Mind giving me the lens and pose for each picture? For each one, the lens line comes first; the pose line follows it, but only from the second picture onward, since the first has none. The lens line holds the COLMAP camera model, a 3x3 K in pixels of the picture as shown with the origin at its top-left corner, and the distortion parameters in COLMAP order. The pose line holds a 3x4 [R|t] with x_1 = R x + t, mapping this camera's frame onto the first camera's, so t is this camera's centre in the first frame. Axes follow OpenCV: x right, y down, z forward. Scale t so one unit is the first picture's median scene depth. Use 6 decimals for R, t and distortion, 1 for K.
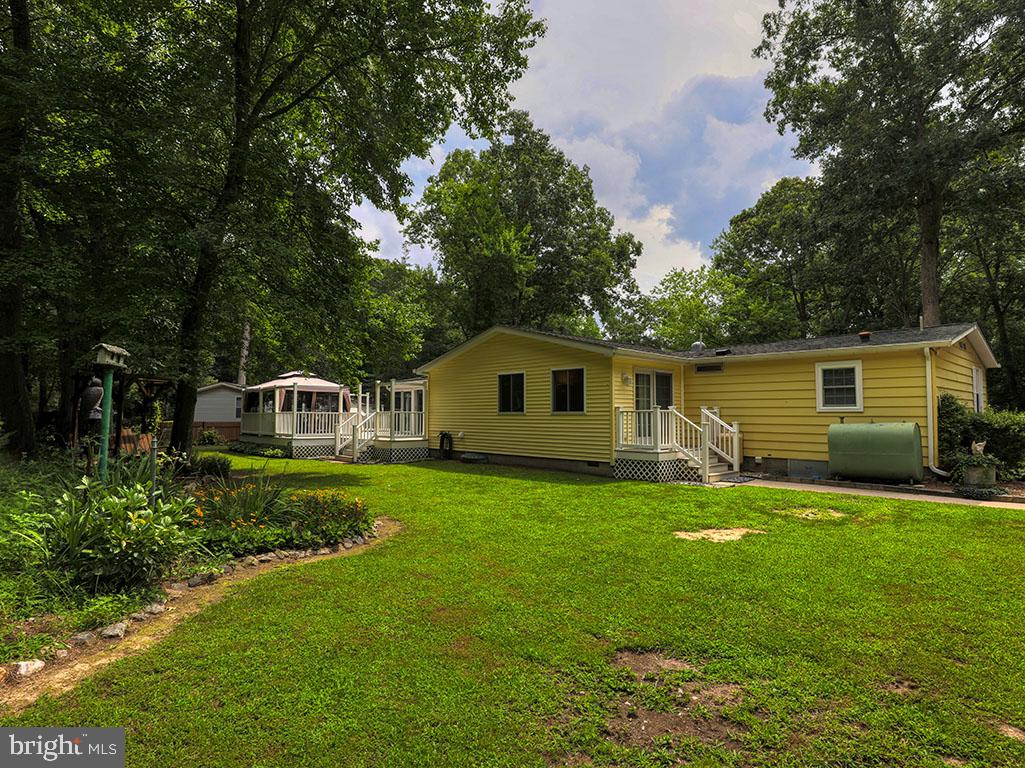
lens RADIAL K [[564.4, 0, 513.1], [0, 564.4, 381.1], [0, 0, 1]] dist [-0.031329, -0.001026]
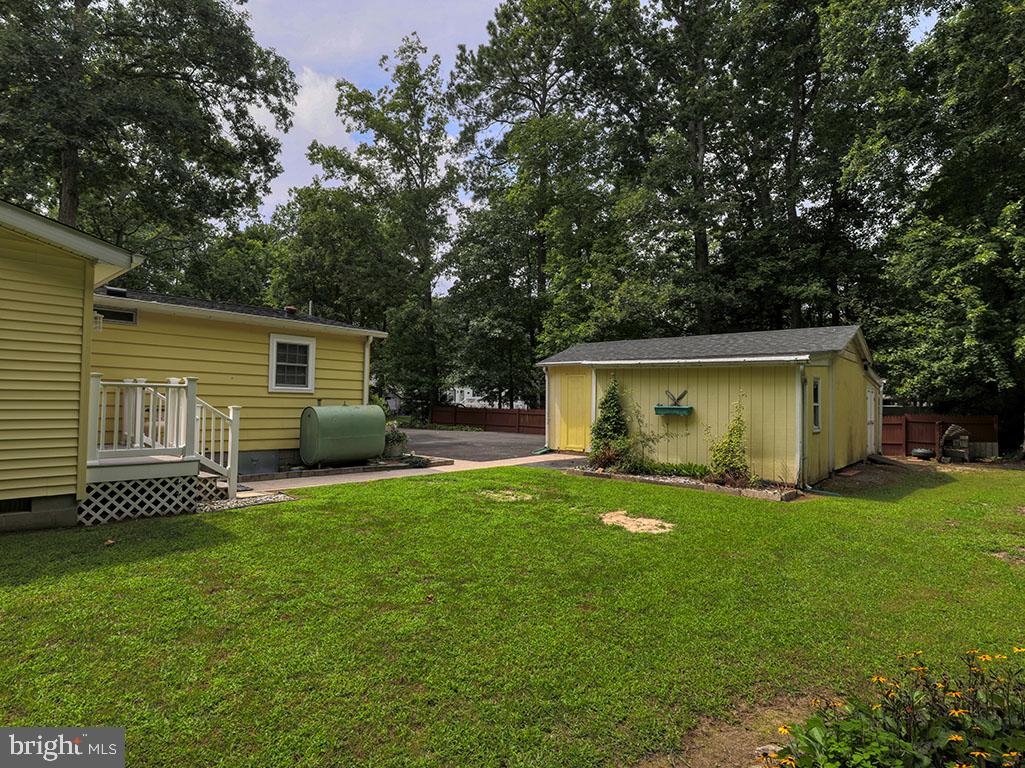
lens RADIAL K [[564.4, 0, 510.6], [0, 564.4, 383.2], [0, 0, 1]] dist [-0.031329, -0.001026]
pose [[-0.099242, 0.025814, 0.994728, -0.306916], [-0.082996, 0.995965, -0.034127, 0.037711], [-0.991596, -0.085946, -0.096699, 0.672578]]
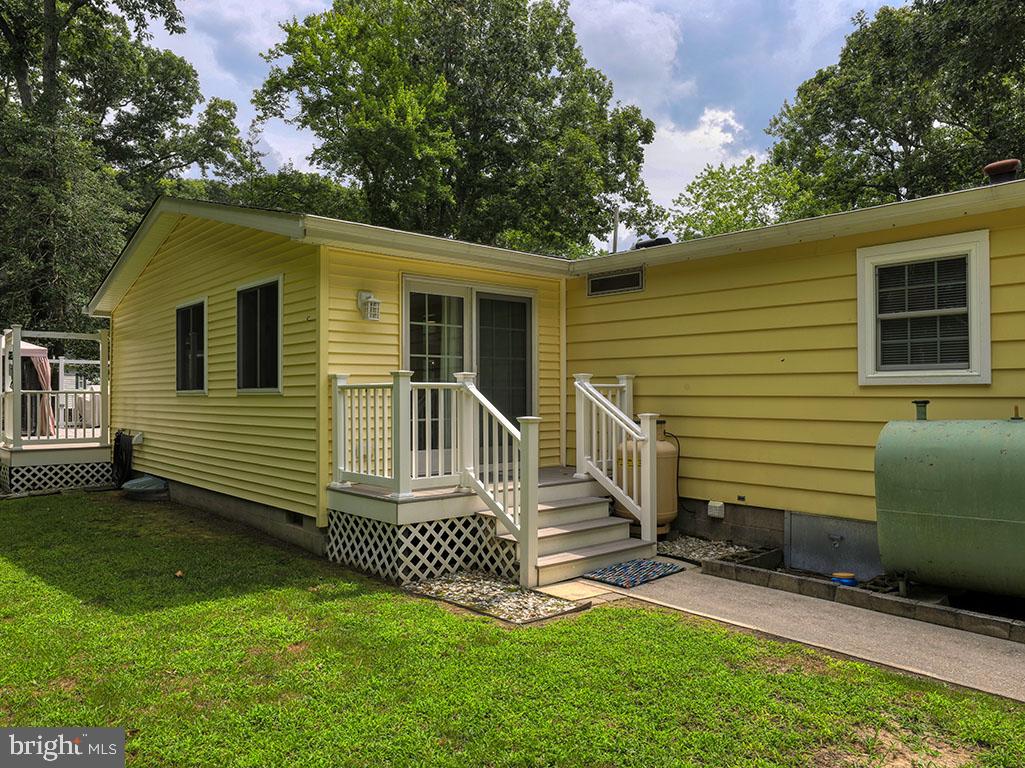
lens RADIAL K [[744.6, 0, 513.5], [0, 744.6, 384.8], [0, 0, 1]] dist [-0.009943, 0.001905]
pose [[0.999578, -0.006273, -0.028378, 0.310961], [0.007631, 0.998818, 0.048006, 0.027727], [0.028043, -0.048203, 0.998444, 0.479516]]
